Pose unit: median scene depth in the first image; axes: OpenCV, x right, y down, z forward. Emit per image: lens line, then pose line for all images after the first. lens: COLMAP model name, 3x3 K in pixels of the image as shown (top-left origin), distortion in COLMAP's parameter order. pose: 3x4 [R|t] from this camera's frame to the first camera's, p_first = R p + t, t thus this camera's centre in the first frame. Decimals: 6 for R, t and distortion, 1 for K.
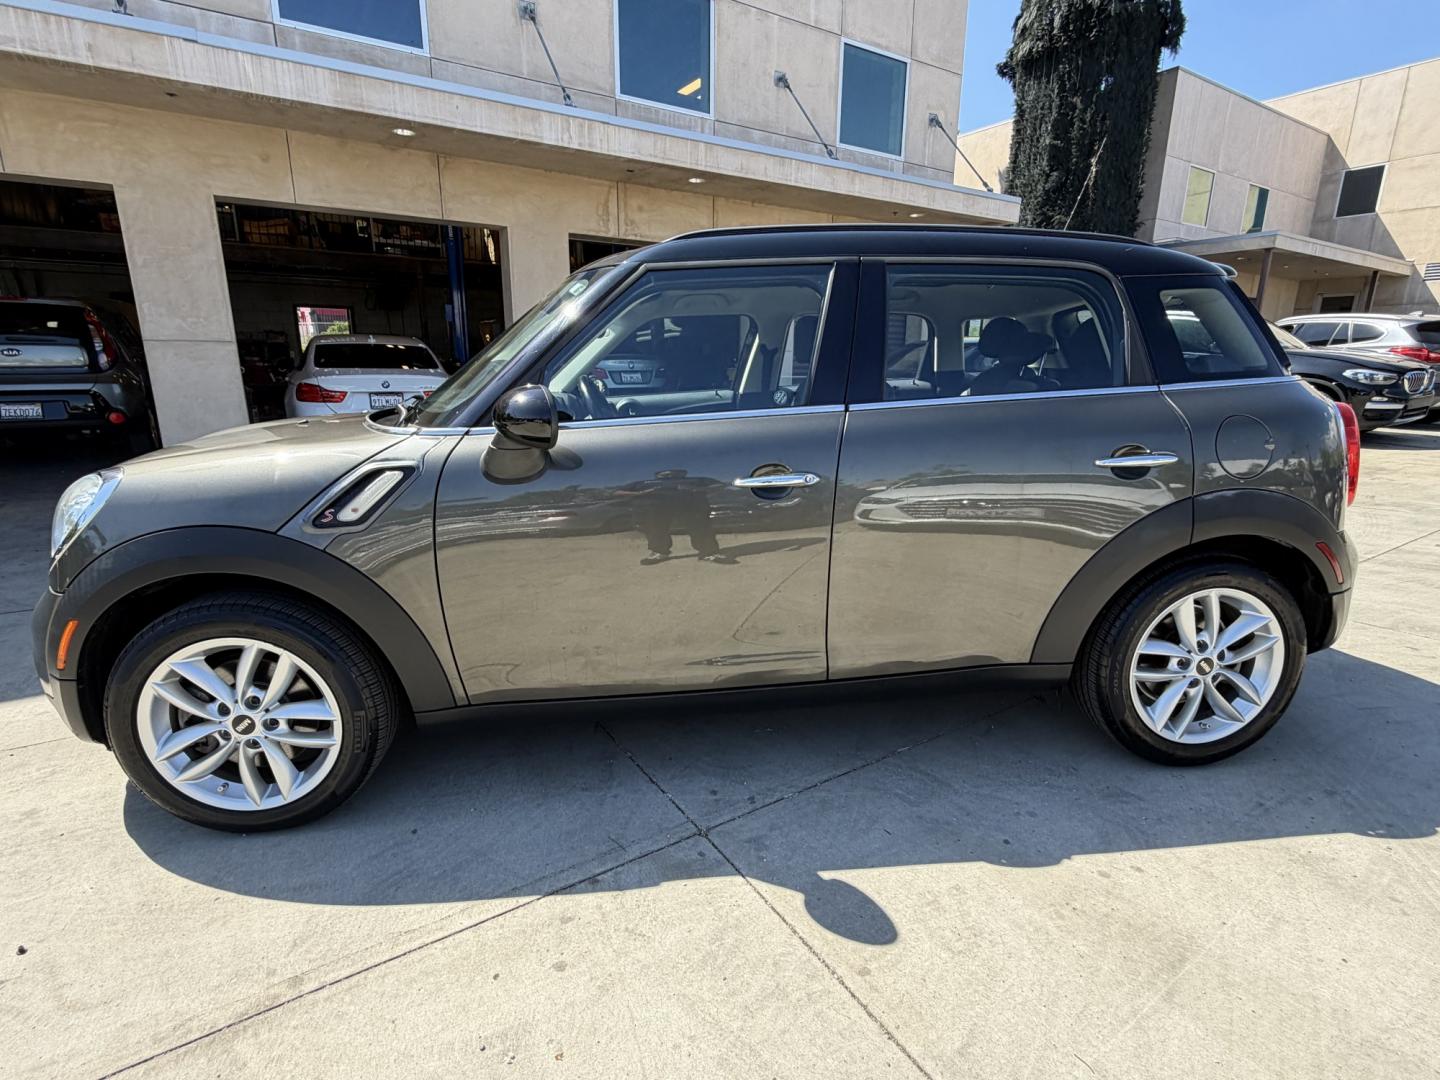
lens RADIAL K [[697.7, 0, 712.4], [0, 697.7, 549.3], [0, 0, 1]] dist [-0.005204, -0.001707]
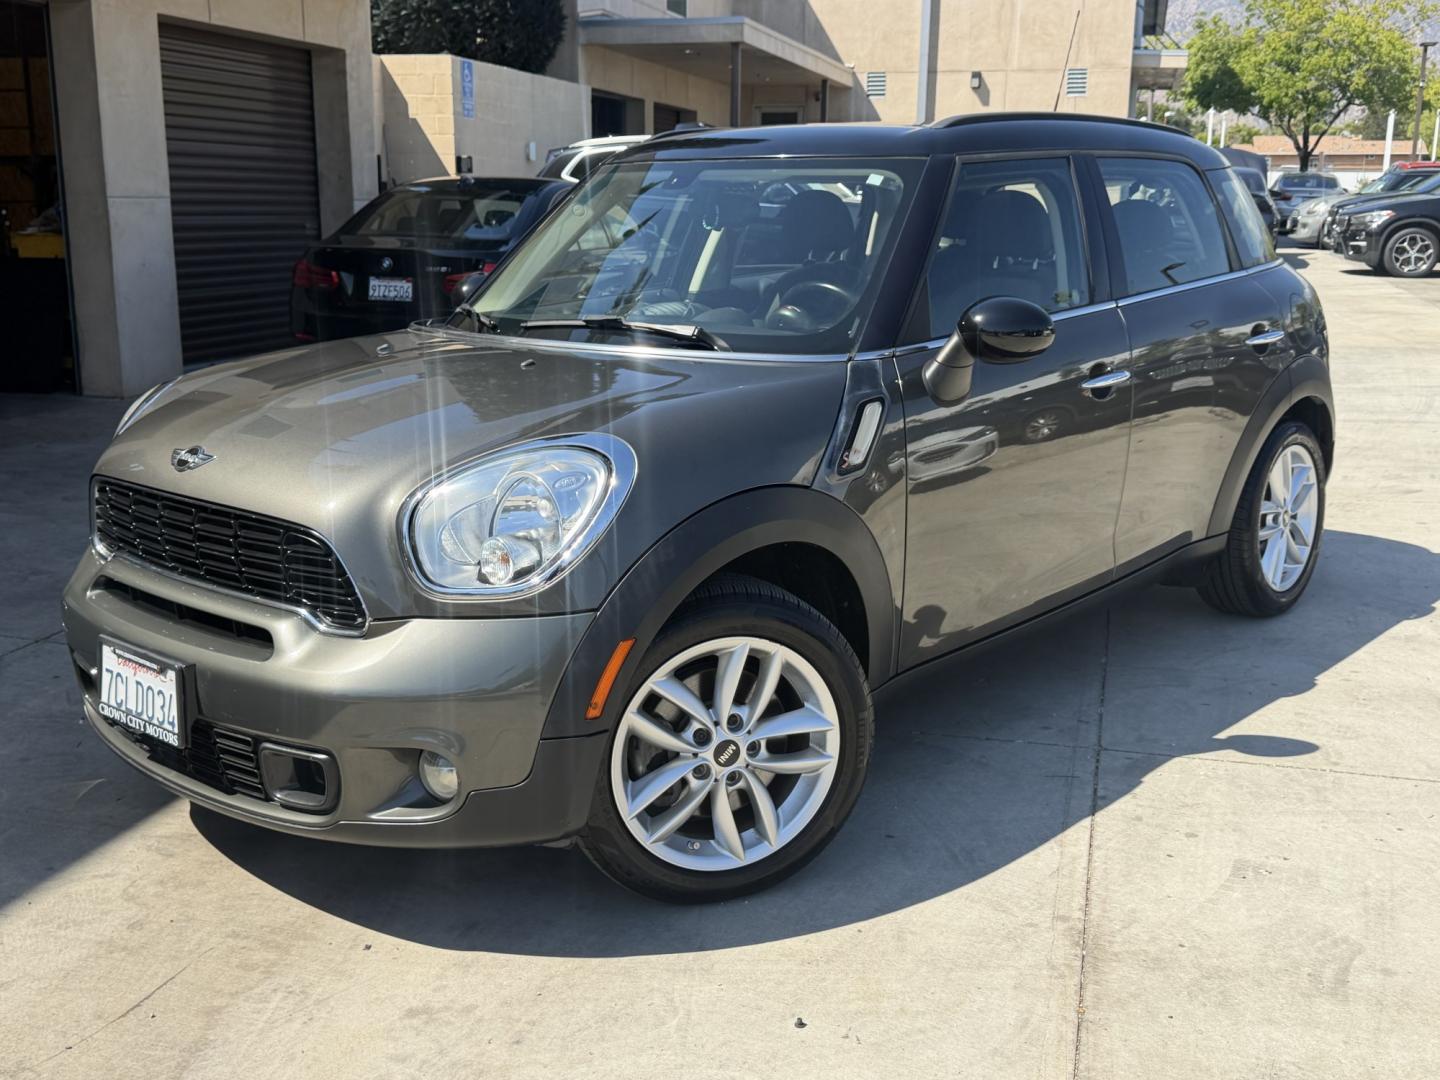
lens RADIAL K [[1421.8, 0, 720.7], [0, 1421.8, 531.6], [0, 0, 1]] dist [-0.003064, 0.000000]
pose [[0.750067, -0.143677, 0.645567, -1.635569], [0.161782, 0.986322, 0.031545, -0.036891], [-0.641269, 0.080780, 0.763052, -0.190313]]
